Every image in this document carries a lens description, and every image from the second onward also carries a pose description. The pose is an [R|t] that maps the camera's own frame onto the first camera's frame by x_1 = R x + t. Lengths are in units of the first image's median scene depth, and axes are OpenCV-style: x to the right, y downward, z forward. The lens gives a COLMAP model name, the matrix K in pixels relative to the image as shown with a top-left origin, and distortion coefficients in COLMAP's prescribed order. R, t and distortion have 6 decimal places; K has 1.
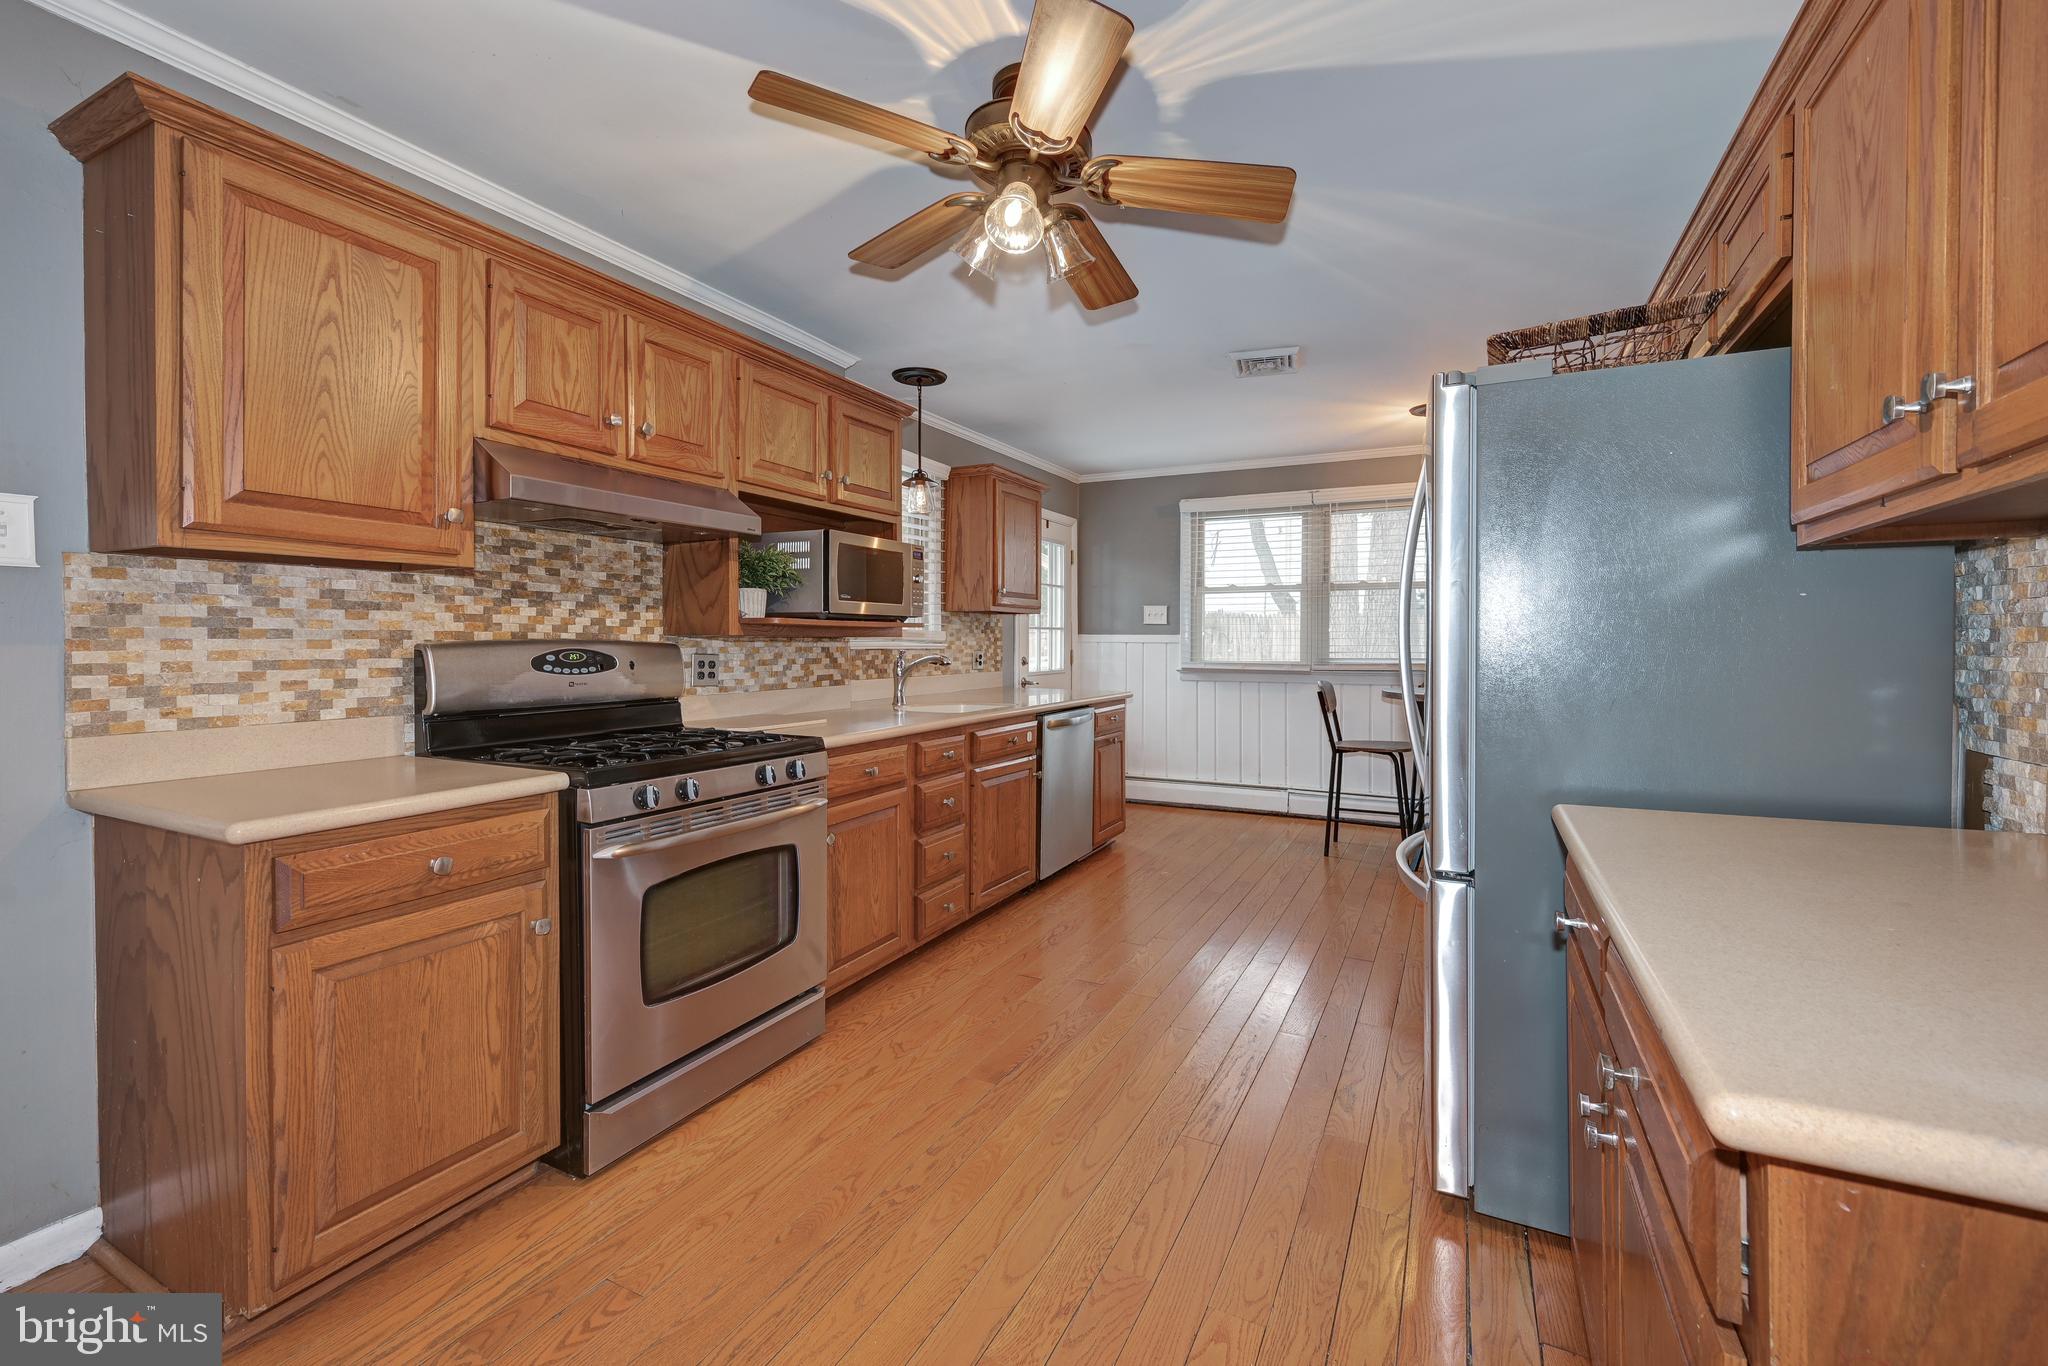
lens RADIAL K [[852.4, 0, 1054.0], [0, 852.4, 657.3], [0, 0, 1]] dist [-0.000905, 0.000619]
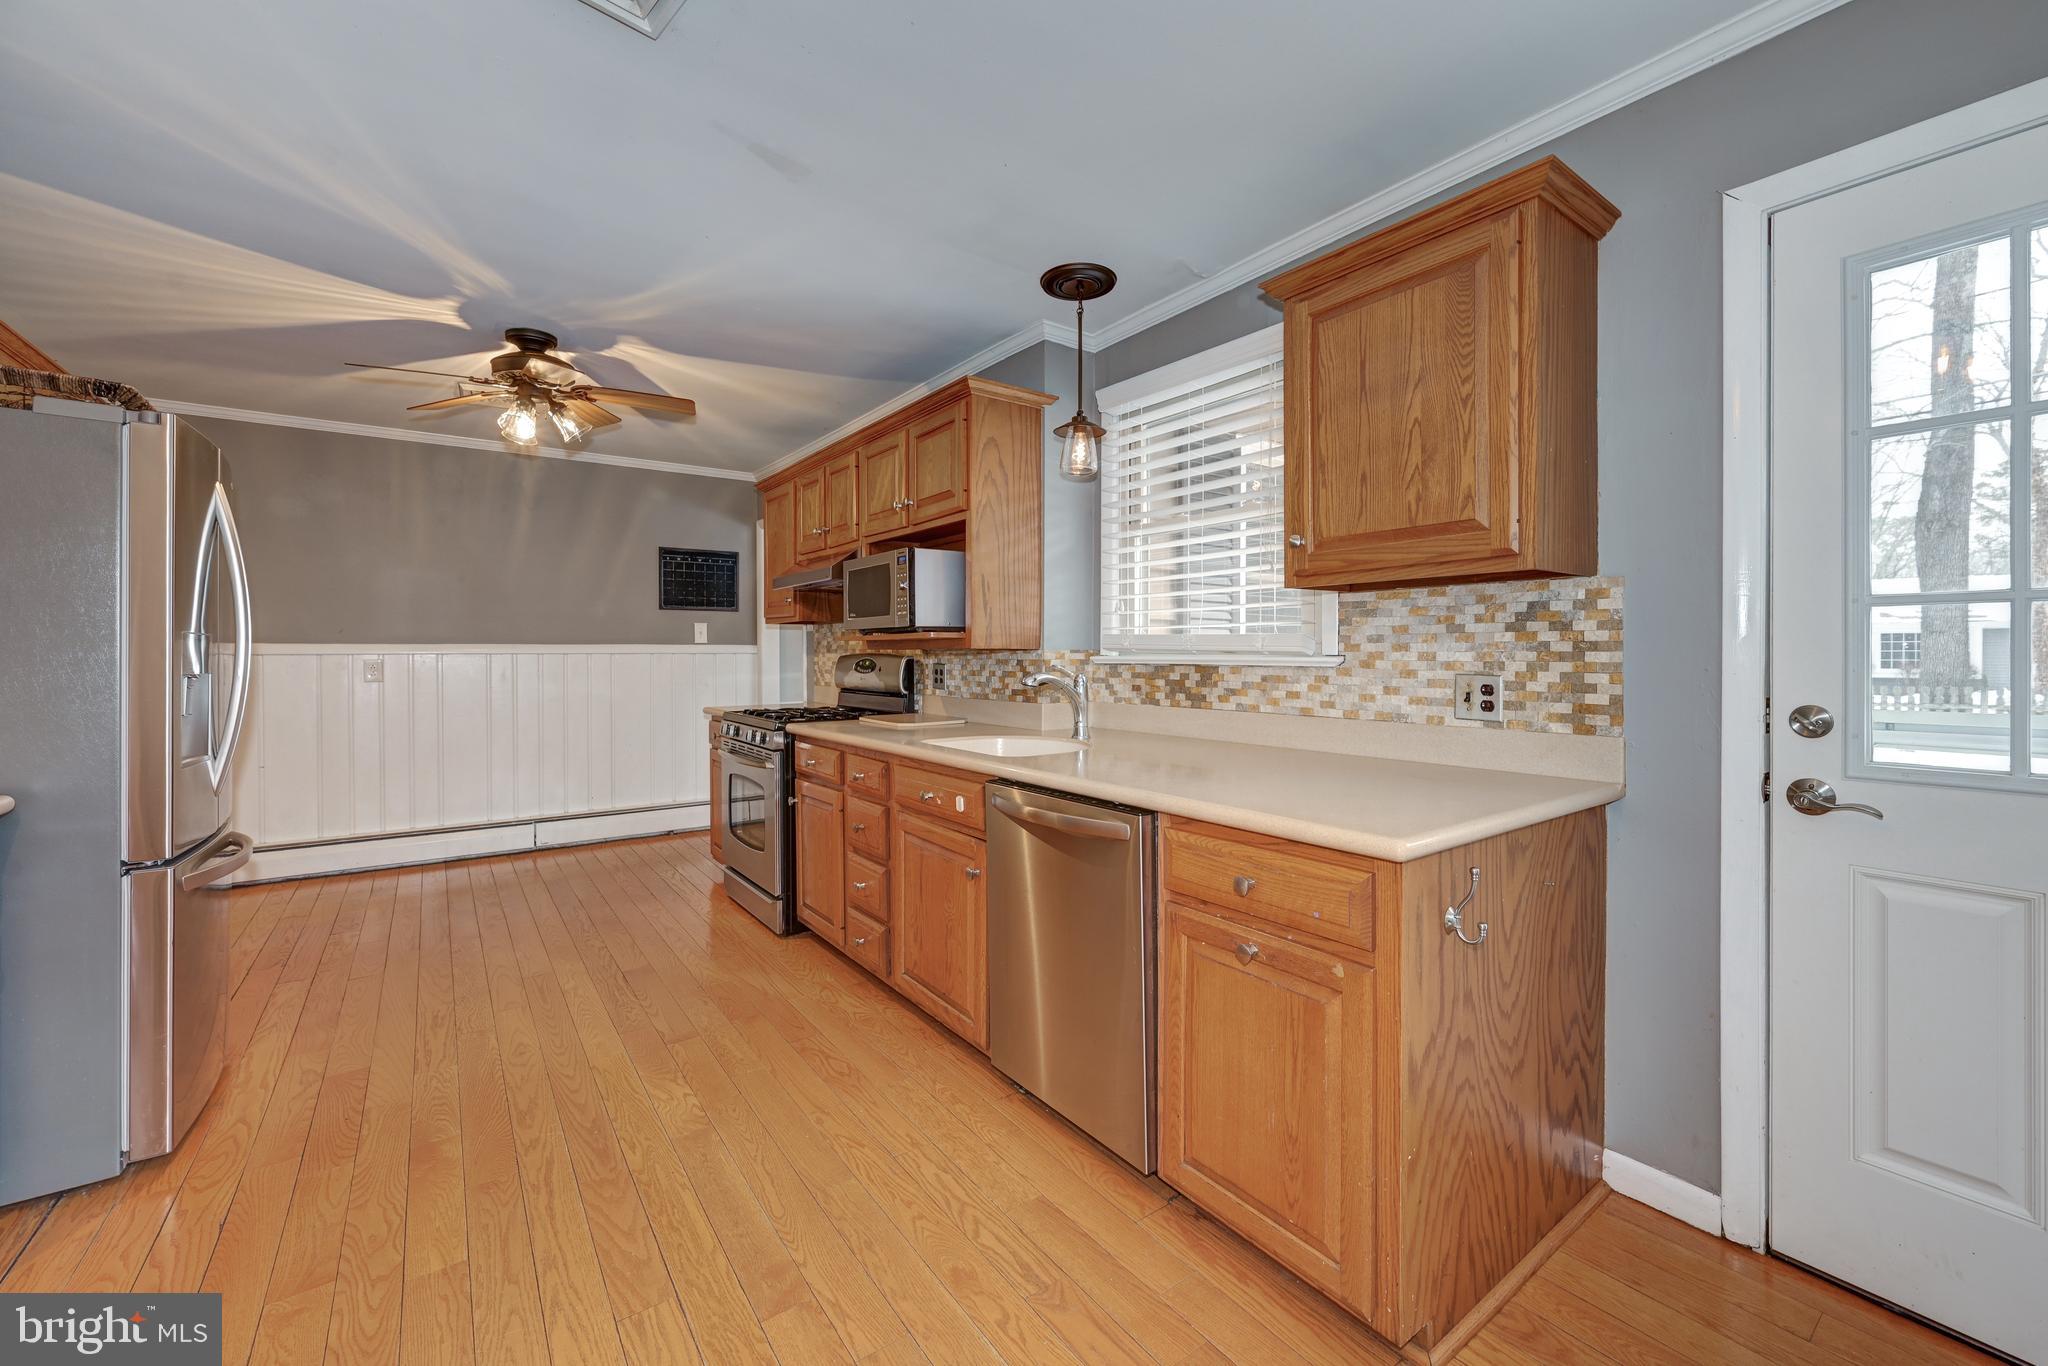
lens RADIAL K [[826.8, 0, 1035.3], [0, 826.8, 664.1], [0, 0, 1]] dist [0.000037, 0.000317]
pose [[-0.460923, 0.010718, -0.887375, 0.555531], [-0.015201, 0.999685, 0.019971, -0.026947], [0.887310, 0.022694, -0.460615, 1.517070]]
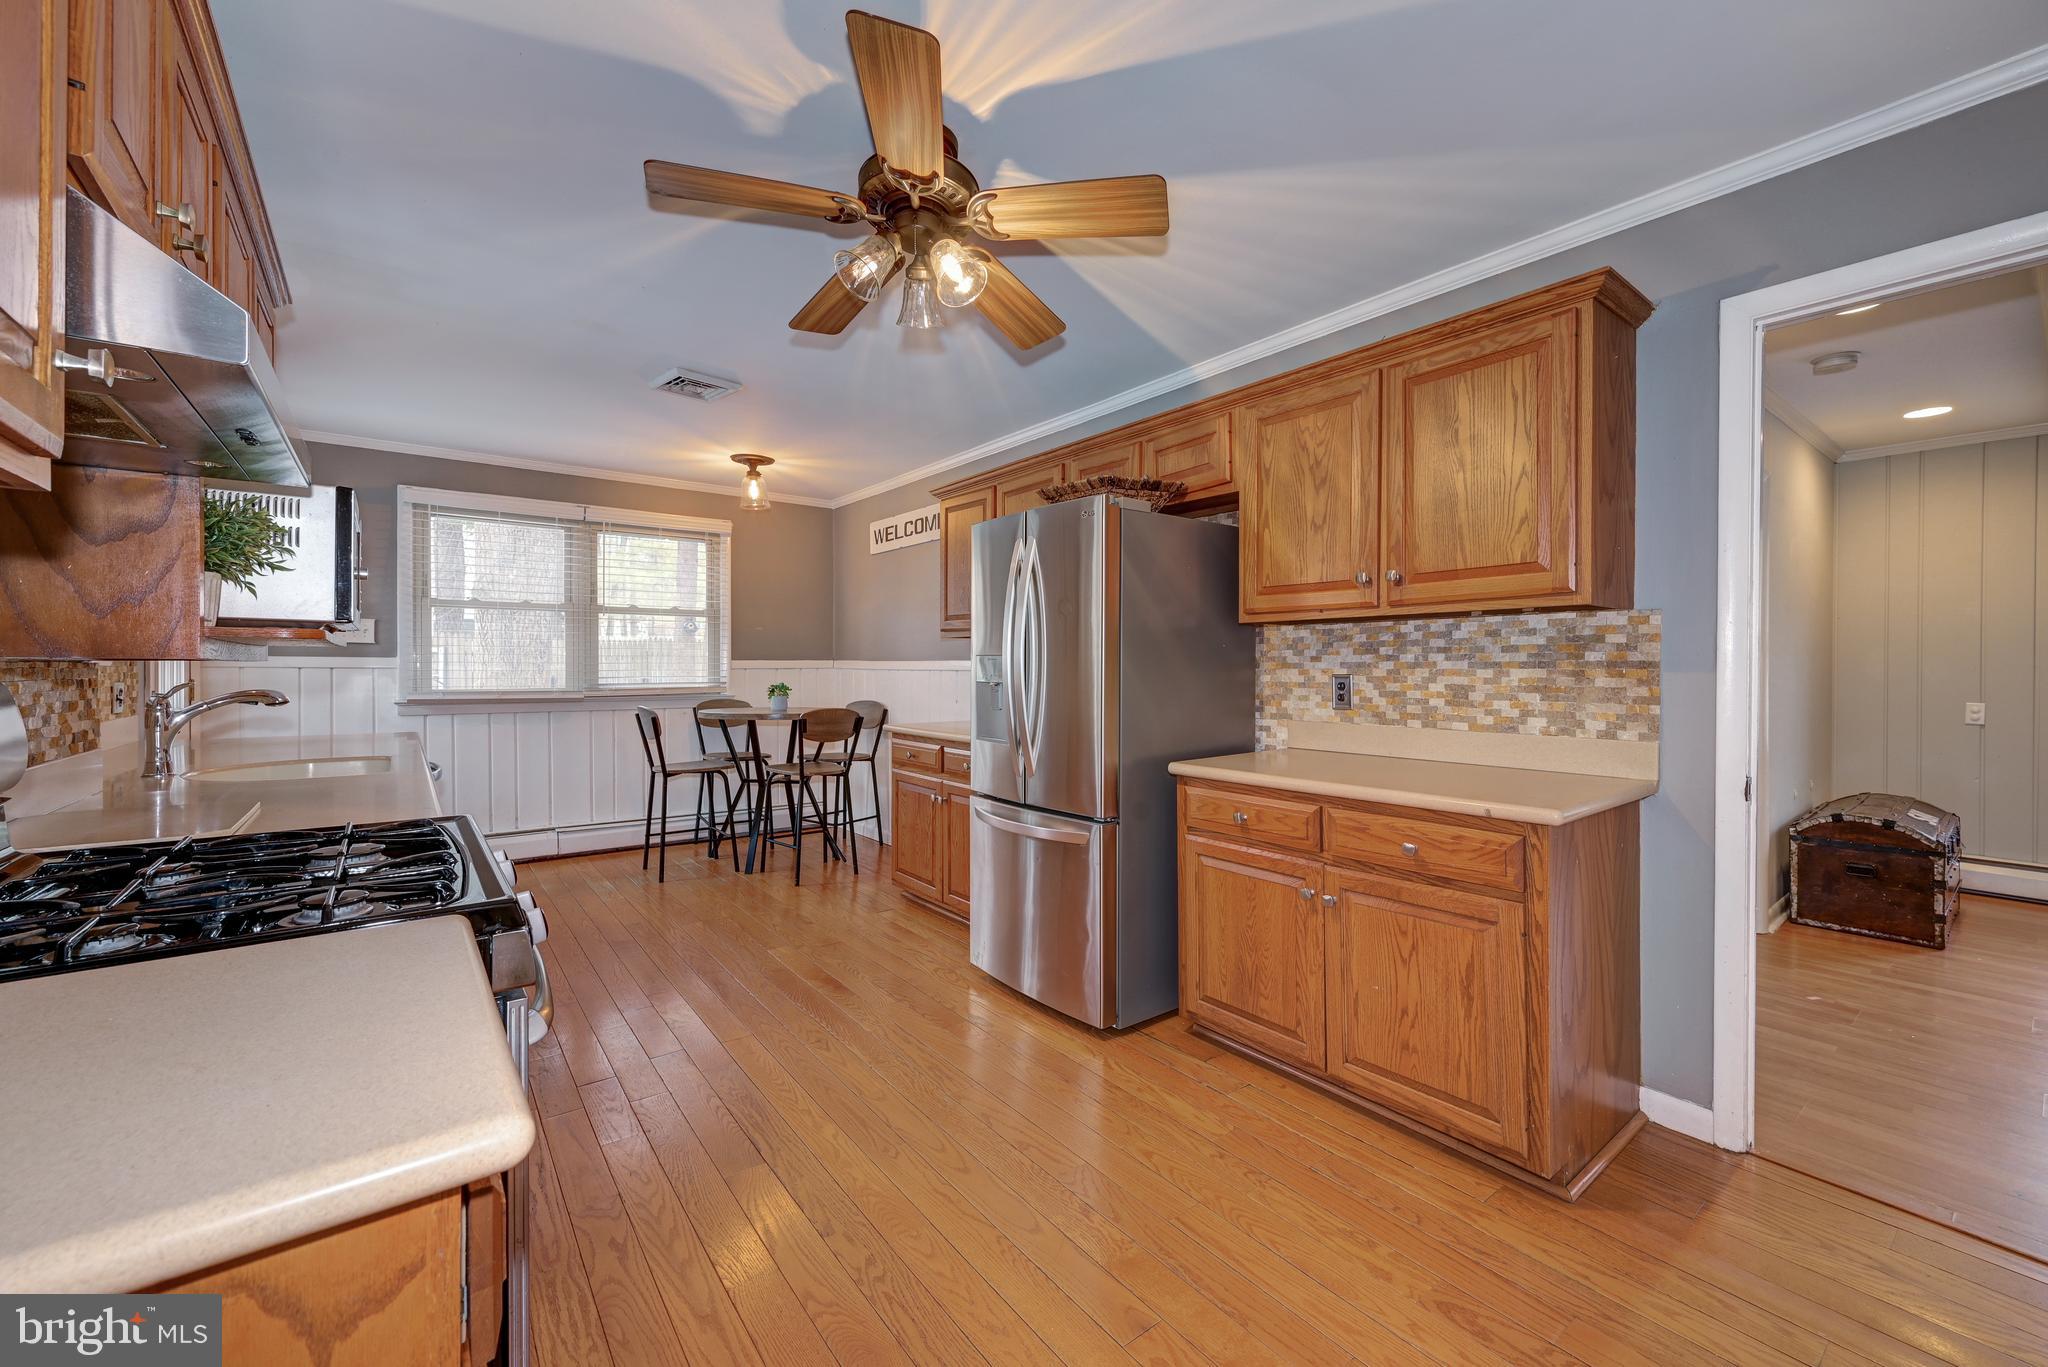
lens RADIAL K [[843.7, 0, 1038.9], [0, 843.7, 657.9], [0, 0, 1]] dist [0.000621, -0.000149]
pose [[0.432577, 0.007195, 0.901568, -0.515588], [0.015346, 0.999765, -0.015341, -0.008688], [-0.901466, 0.020471, 0.432365, 0.237442]]
